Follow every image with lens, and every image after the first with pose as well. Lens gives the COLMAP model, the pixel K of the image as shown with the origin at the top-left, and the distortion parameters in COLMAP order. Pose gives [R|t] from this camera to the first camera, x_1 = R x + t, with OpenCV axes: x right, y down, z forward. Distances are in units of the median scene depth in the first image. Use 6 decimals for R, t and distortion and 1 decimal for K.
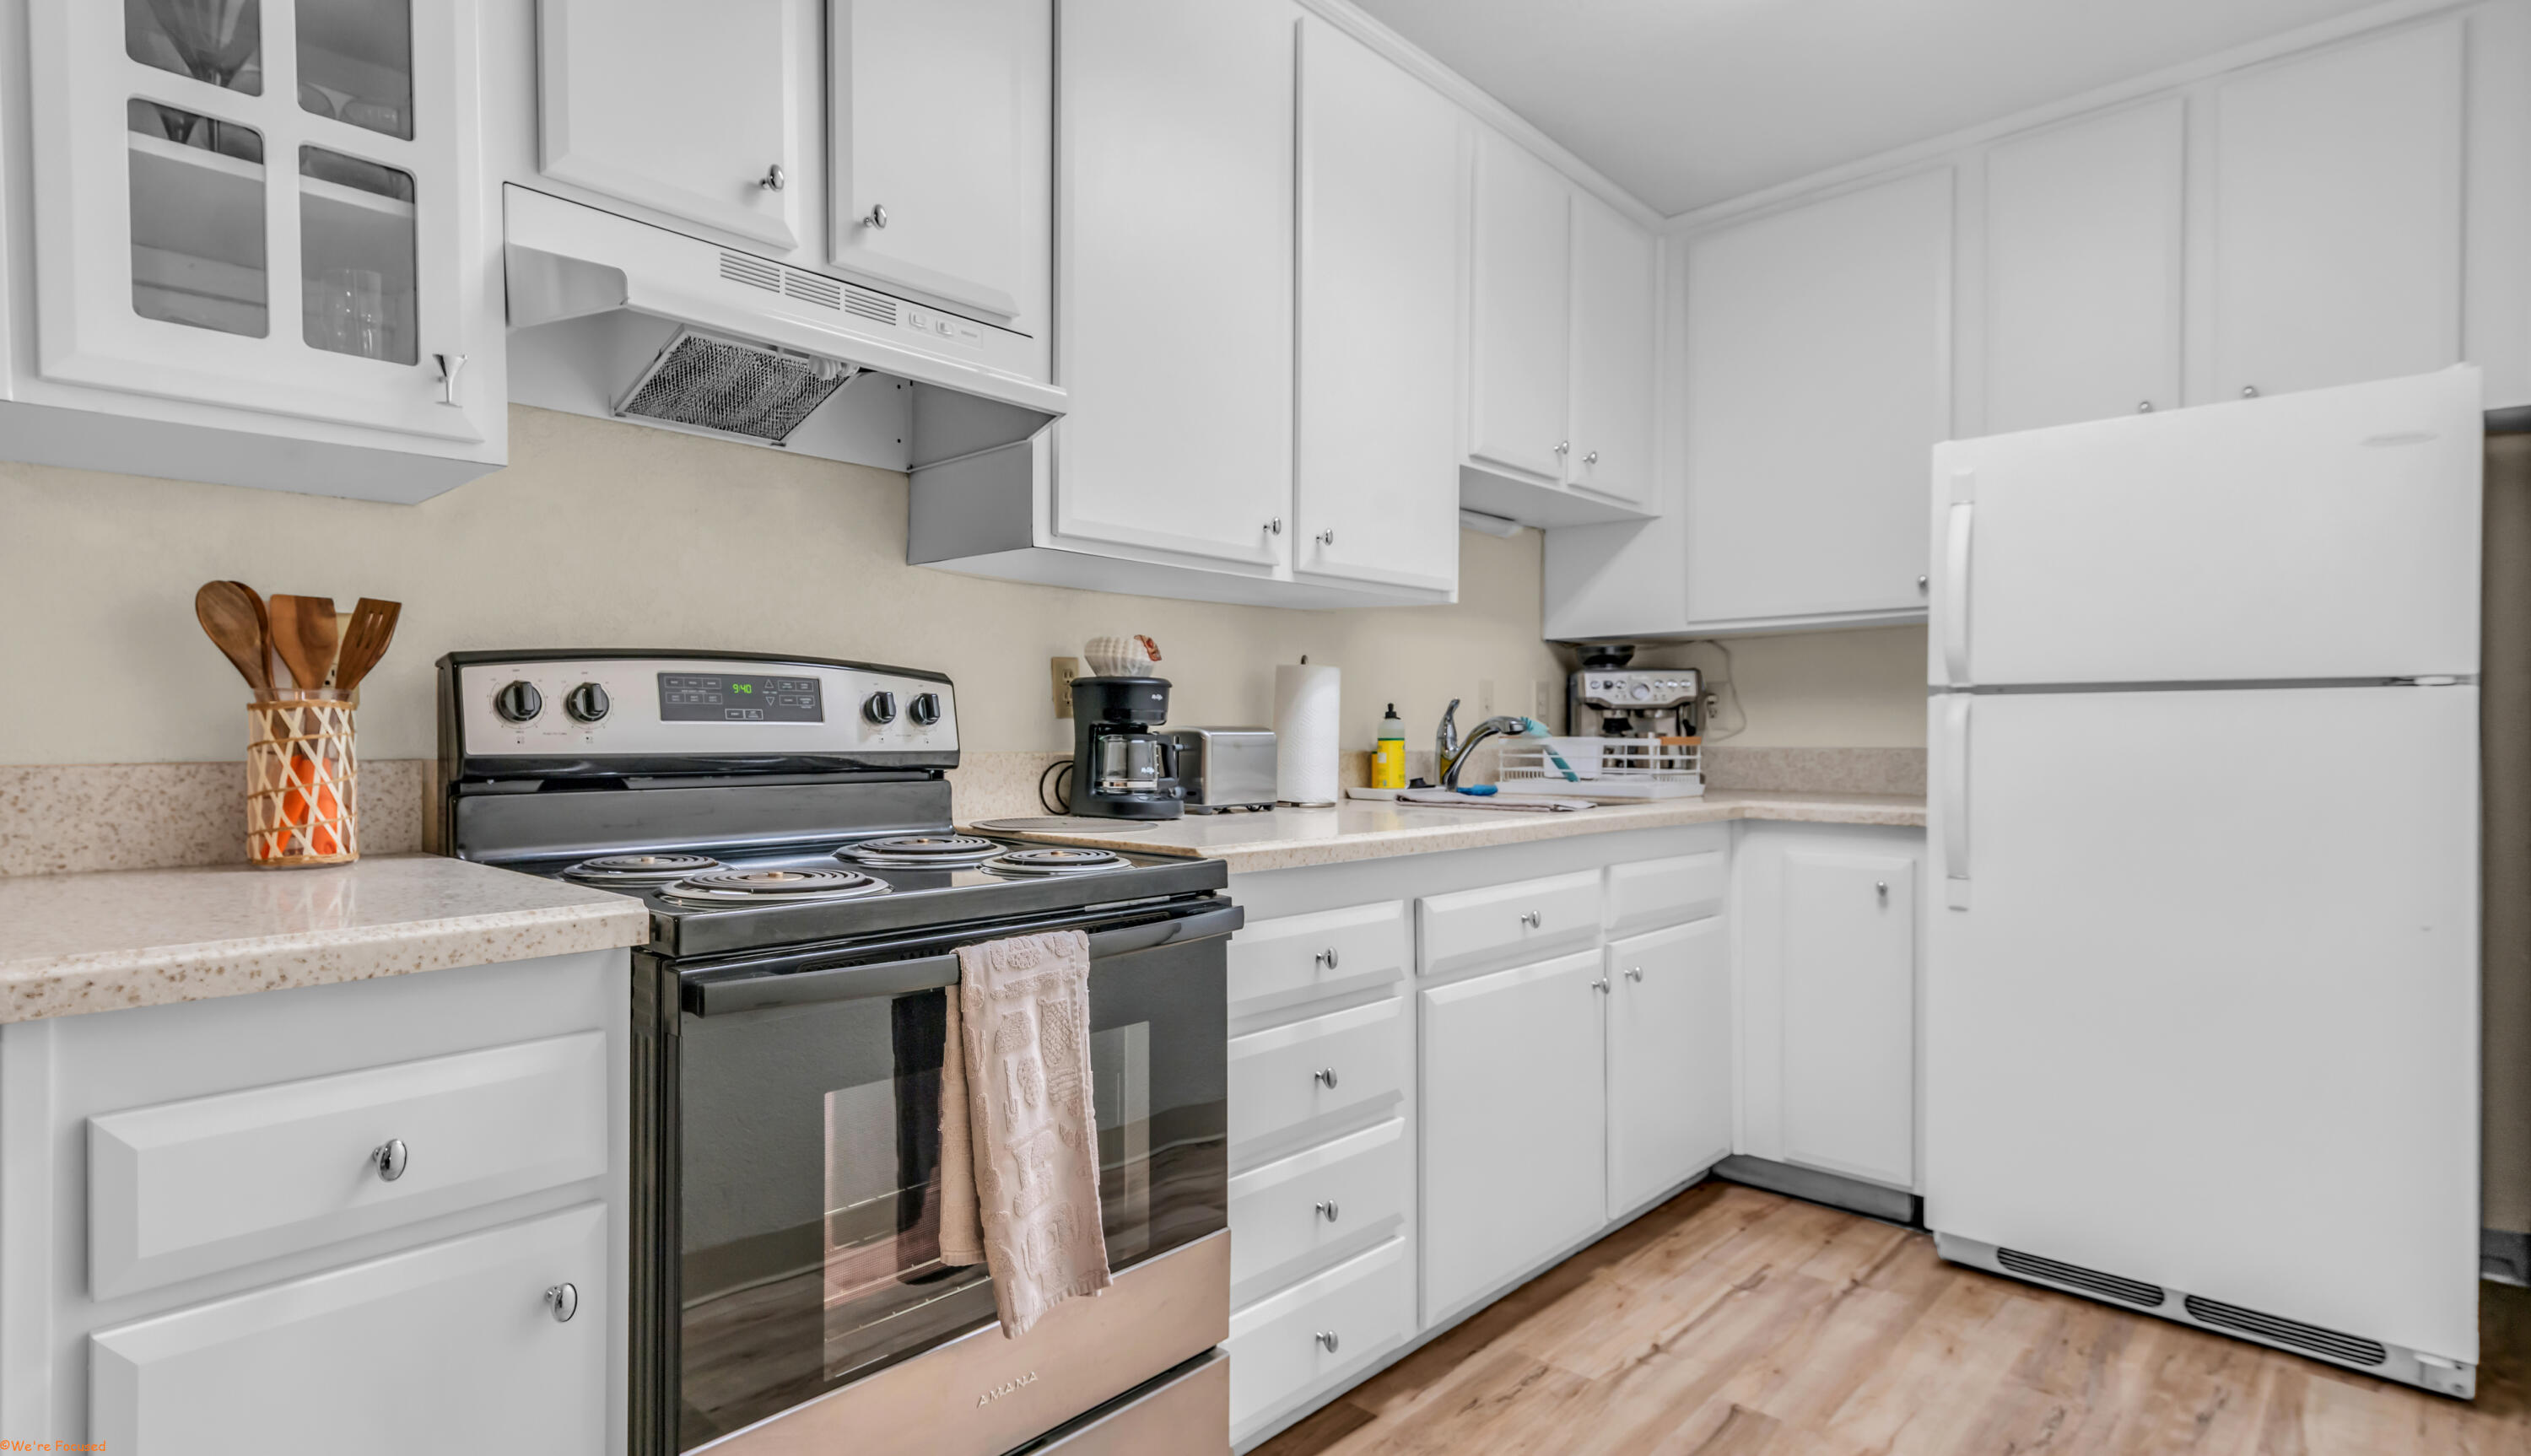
lens RADIAL K [[1277.0, 0, 1062.6], [0, 1277.0, 725.3], [0, 0, 1]] dist [0.029923, -0.002083]
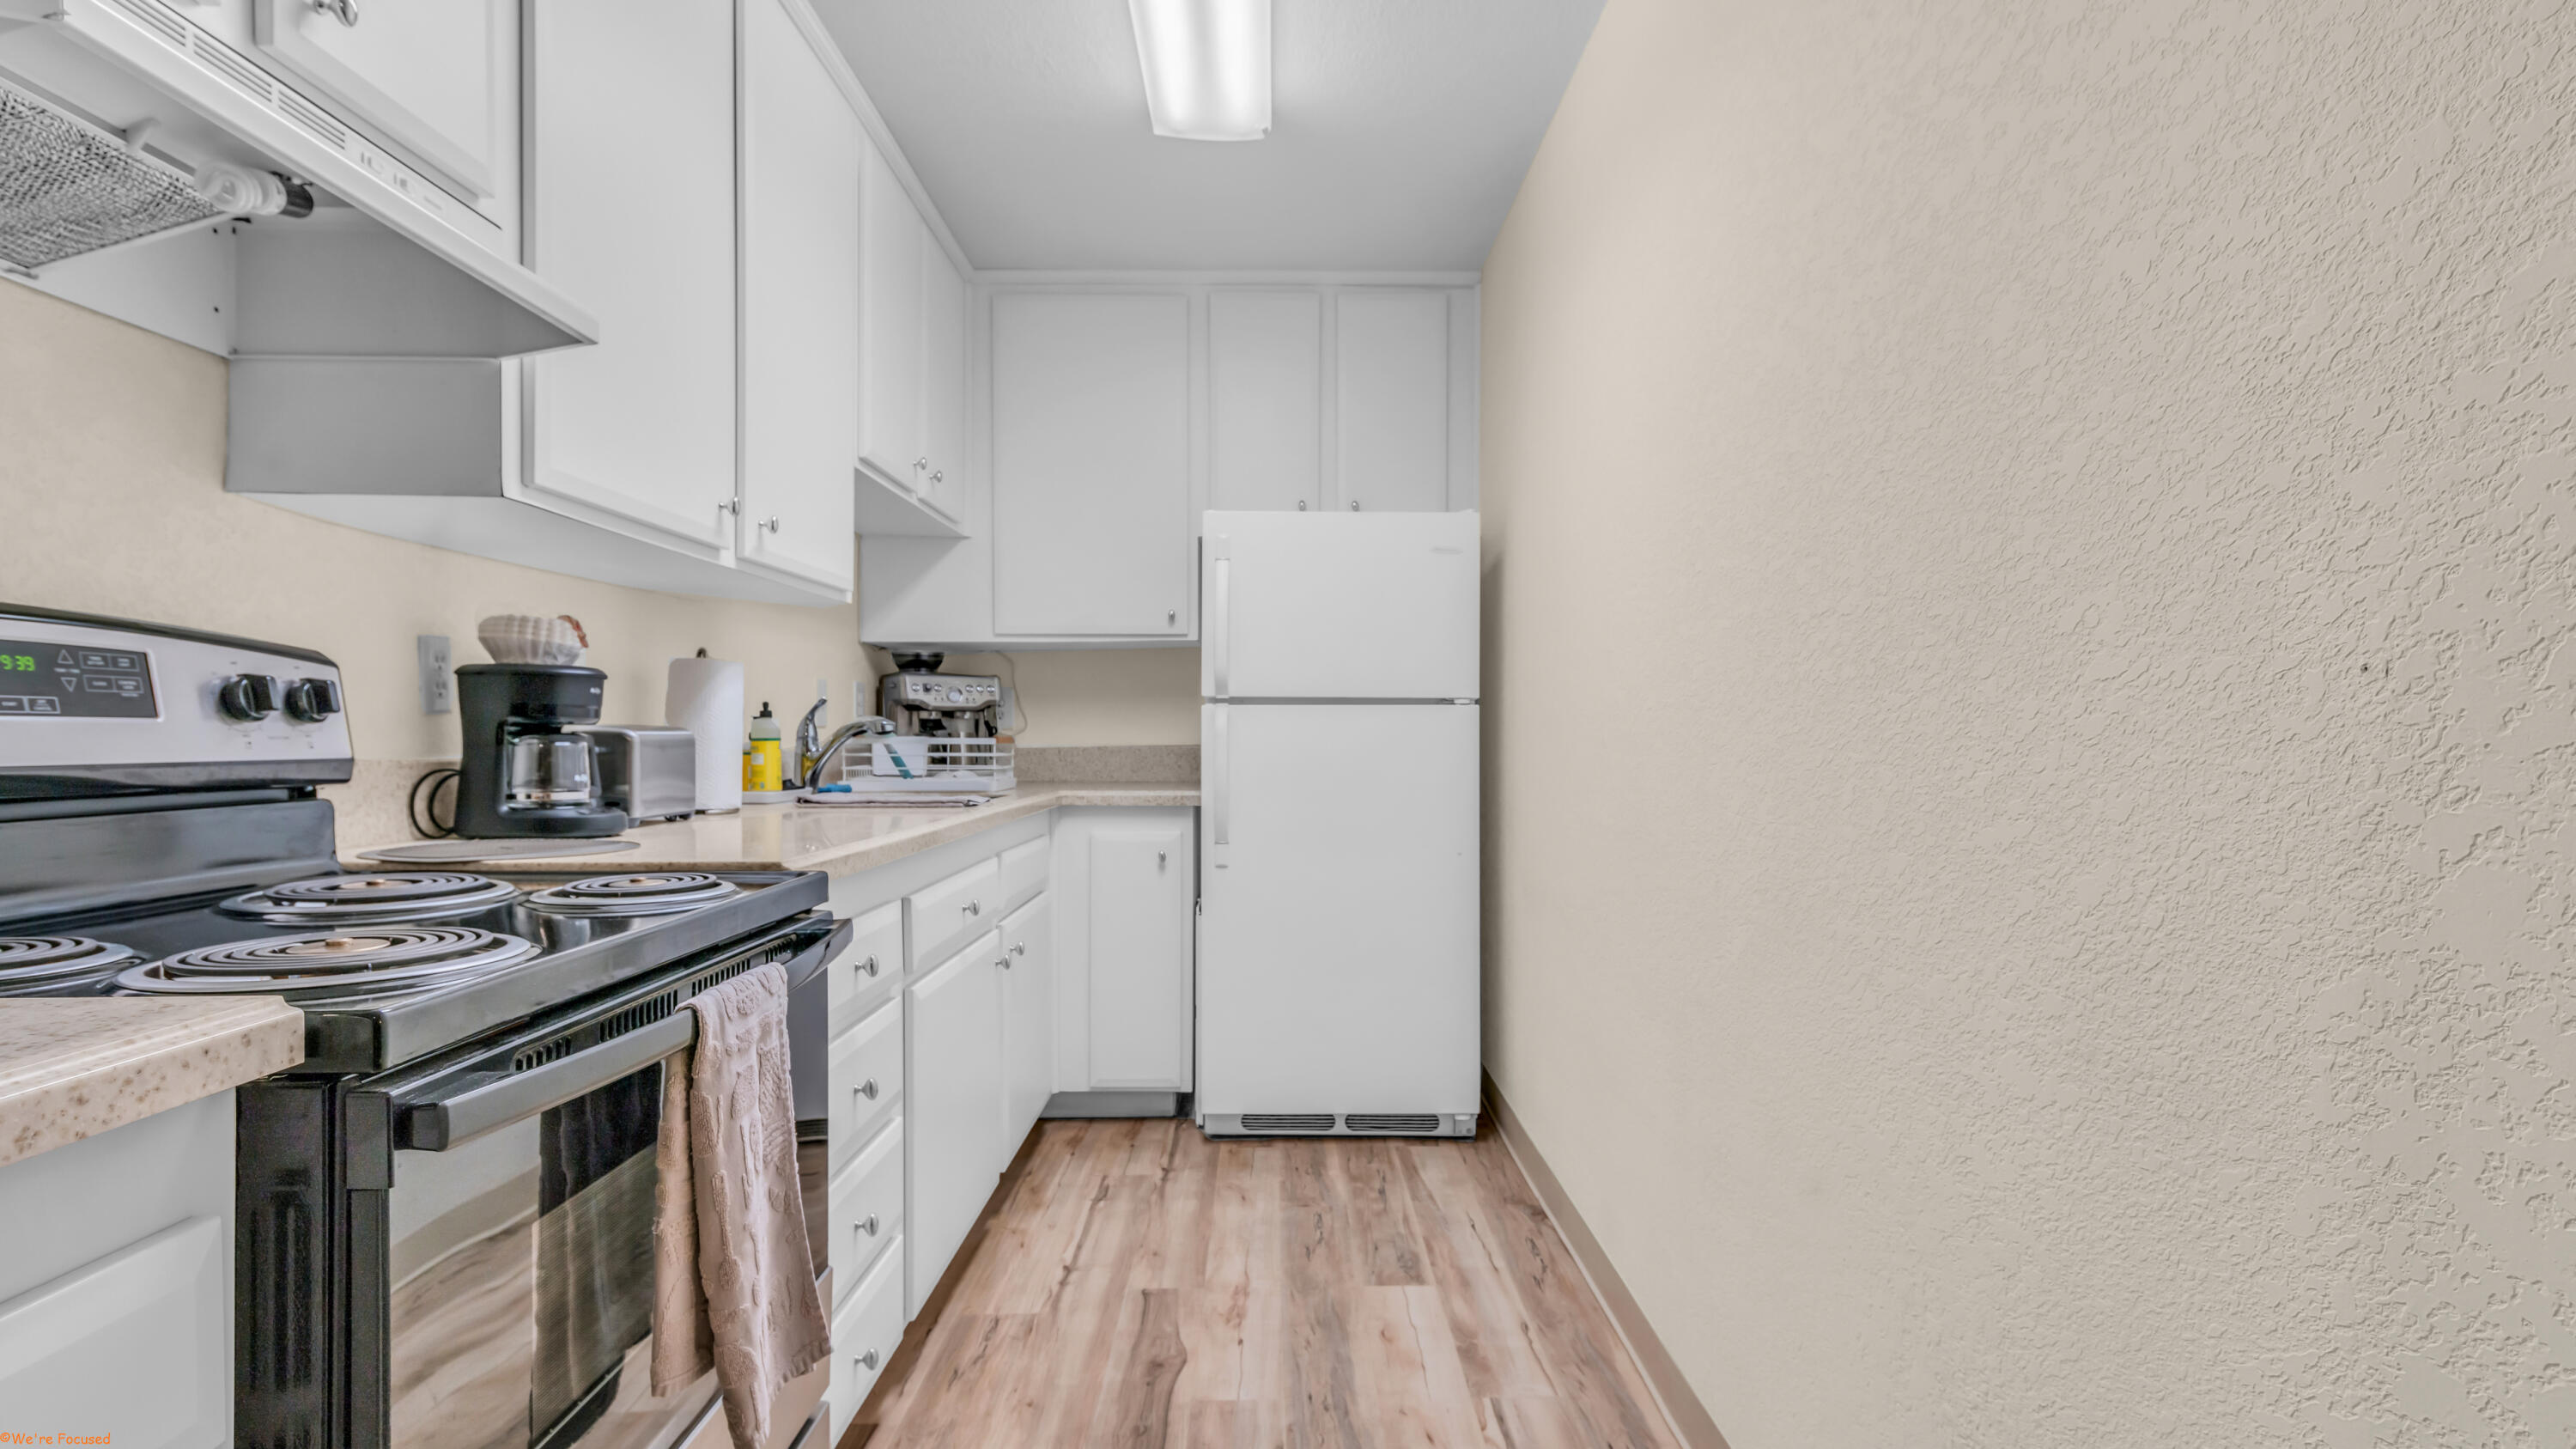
lens RADIAL K [[1264.0, 0, 1279.4], [0, 1264.0, 730.4], [0, 0, 1]] dist [0.030378, -0.000065]
pose [[0.672766, 0.001673, 0.739853, -0.239625], [-0.005951, 0.999977, 0.003150, -0.001434], [-0.739831, -0.006522, 0.672761, 0.099077]]
